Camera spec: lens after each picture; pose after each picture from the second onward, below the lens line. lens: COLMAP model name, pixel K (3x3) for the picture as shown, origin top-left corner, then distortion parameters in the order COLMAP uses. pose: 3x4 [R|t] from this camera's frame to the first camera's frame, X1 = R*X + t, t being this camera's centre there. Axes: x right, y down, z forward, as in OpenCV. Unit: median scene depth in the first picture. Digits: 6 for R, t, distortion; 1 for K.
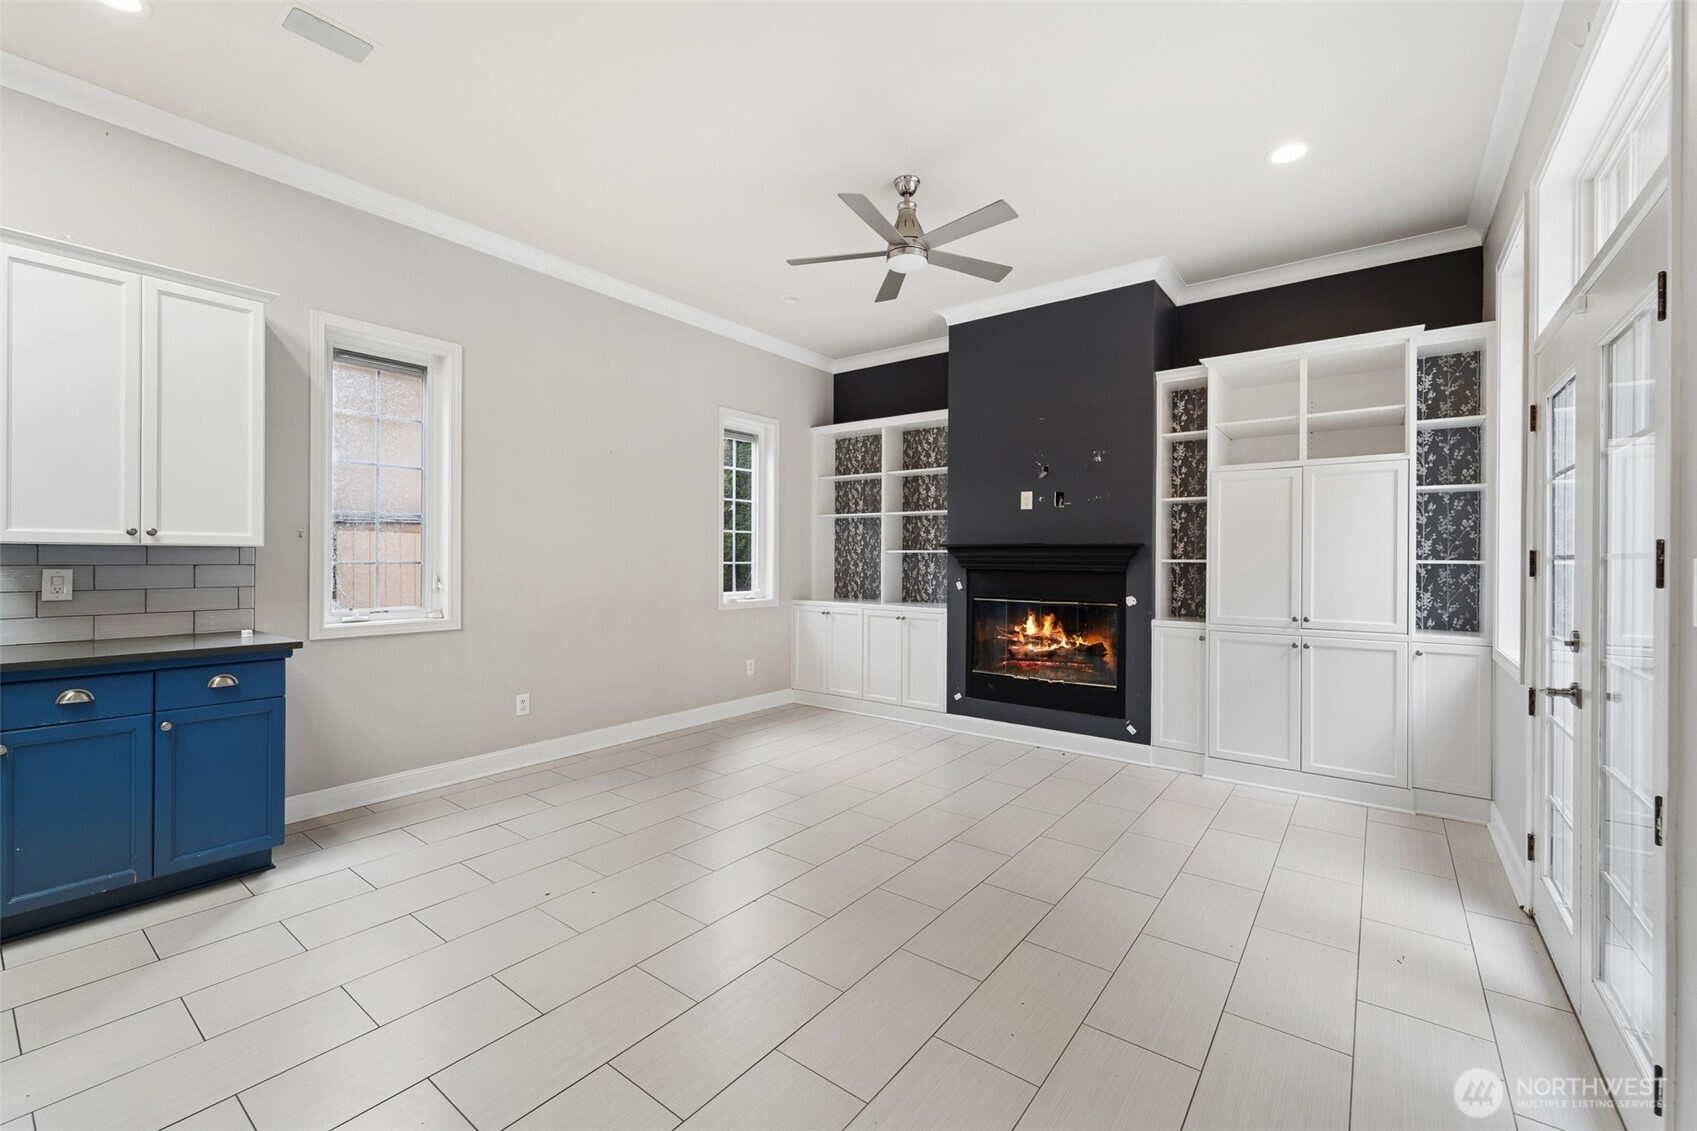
lens RADIAL K [[700.7, 0, 839.8], [0, 700.7, 561.5], [0, 0, 1]] dist [0.008349, -0.000899]
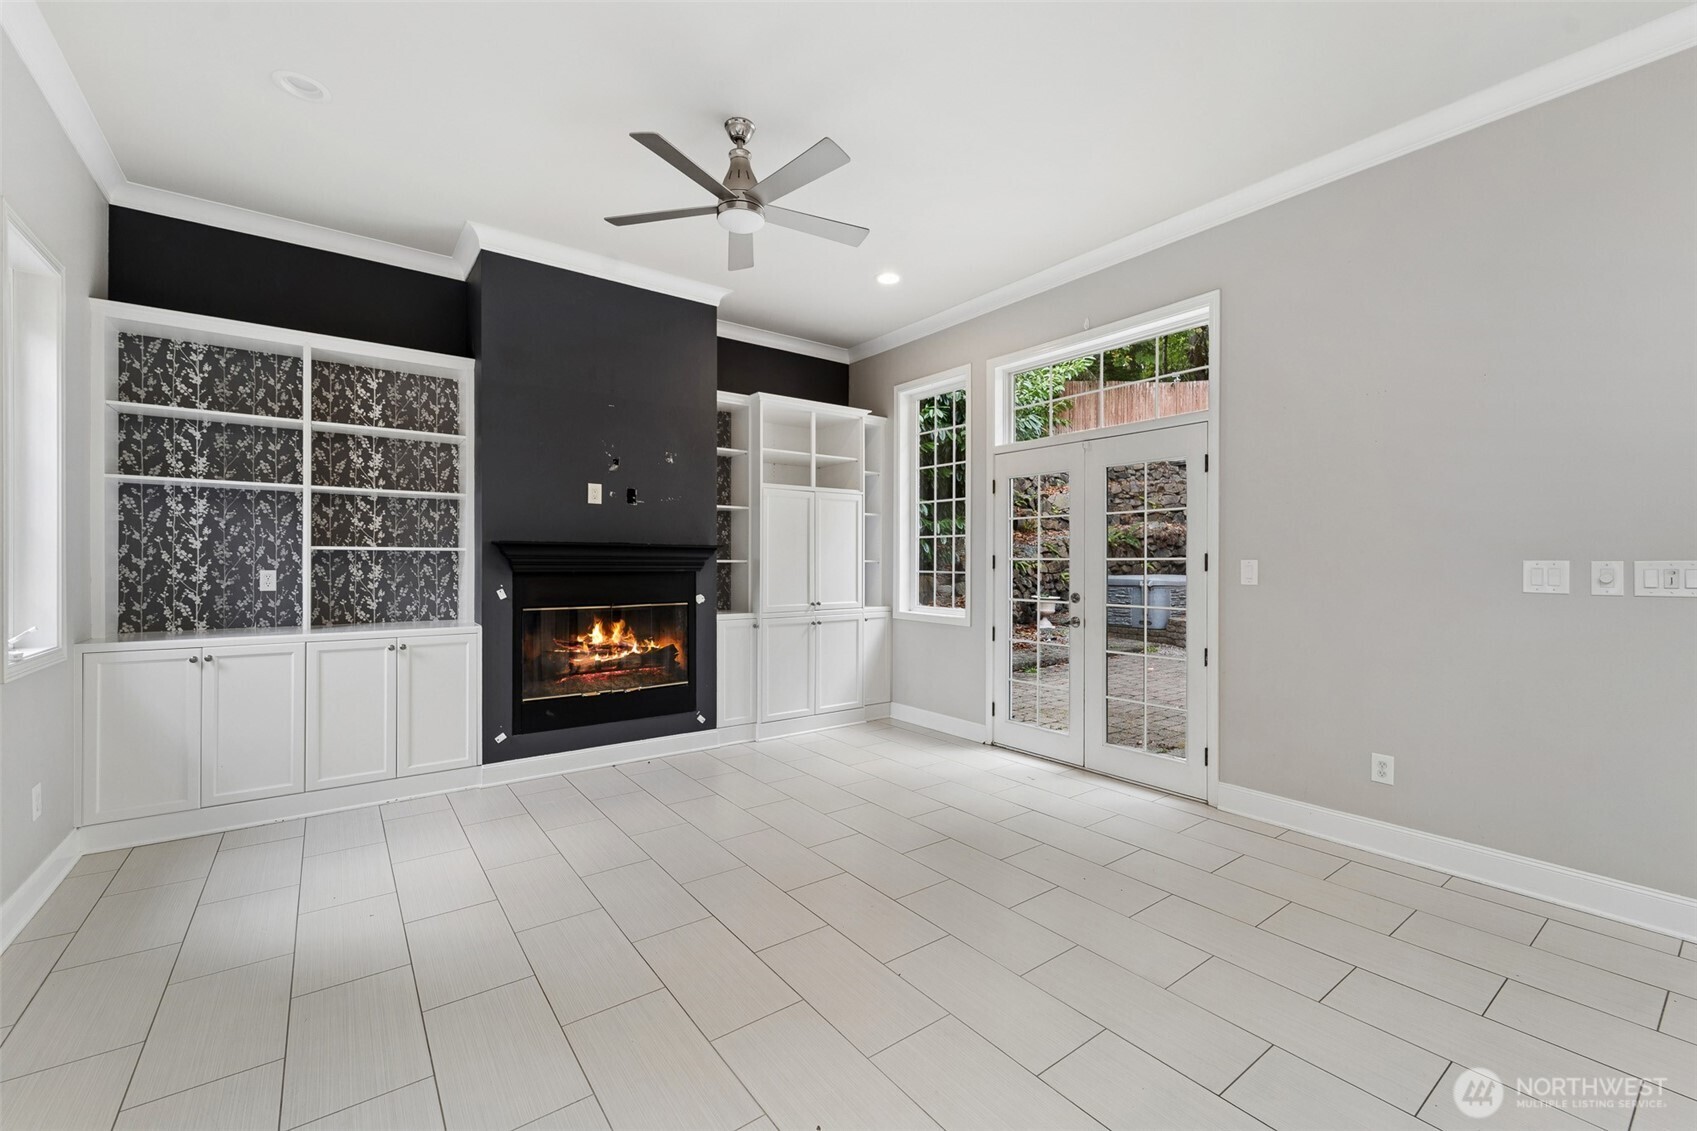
lens RADIAL K [[700.7, 0, 855.7], [0, 700.7, 563.8], [0, 0, 1]] dist [0.008349, -0.000899]
pose [[0.261151, -0.007822, 0.965266, -0.534282], [0.002316, 0.999969, 0.007477, -0.004523], [-0.965295, 0.000283, 0.261161, 0.475169]]
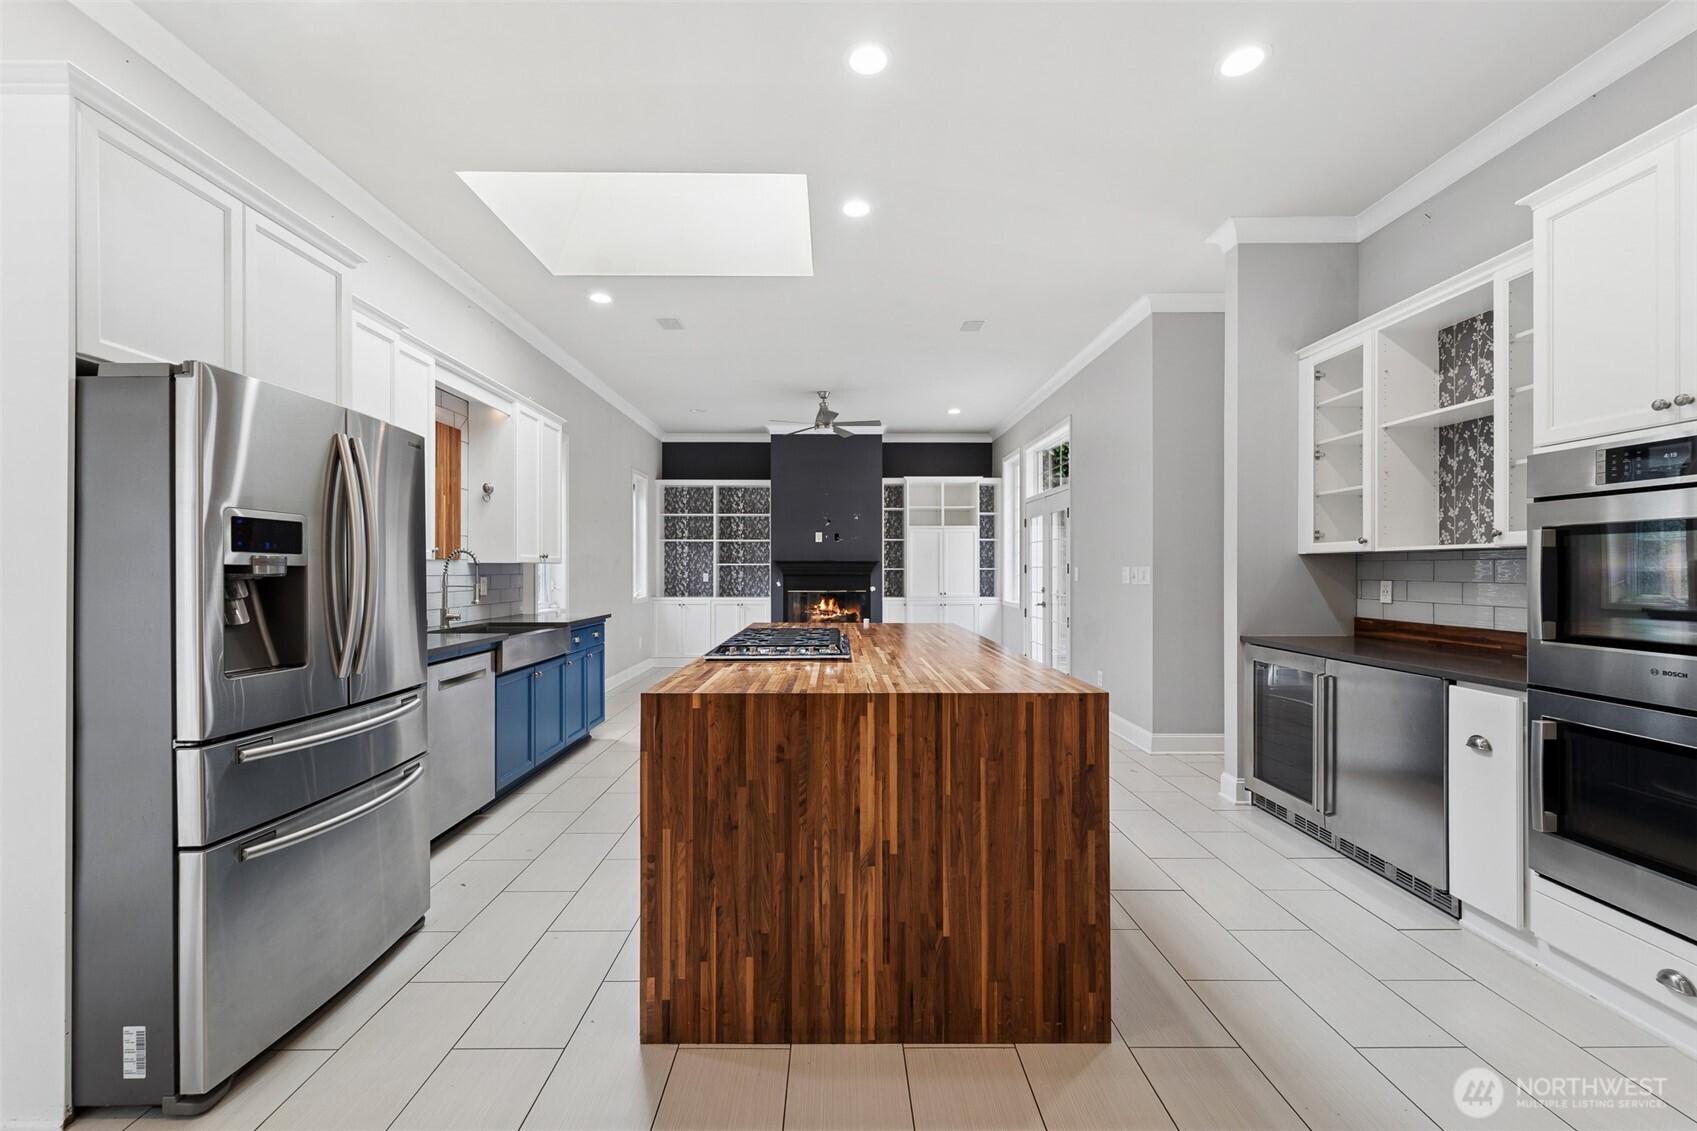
lens RADIAL K [[700.7, 0, 842.7], [0, 700.7, 569.4], [0, 0, 1]] dist [0.008349, -0.000899]
pose [[0.786055, -0.005969, 0.618128, -0.881343], [0.008071, 0.999967, -0.000606, 0.000017], [-0.618104, 0.005465, 0.786077, -0.528726]]
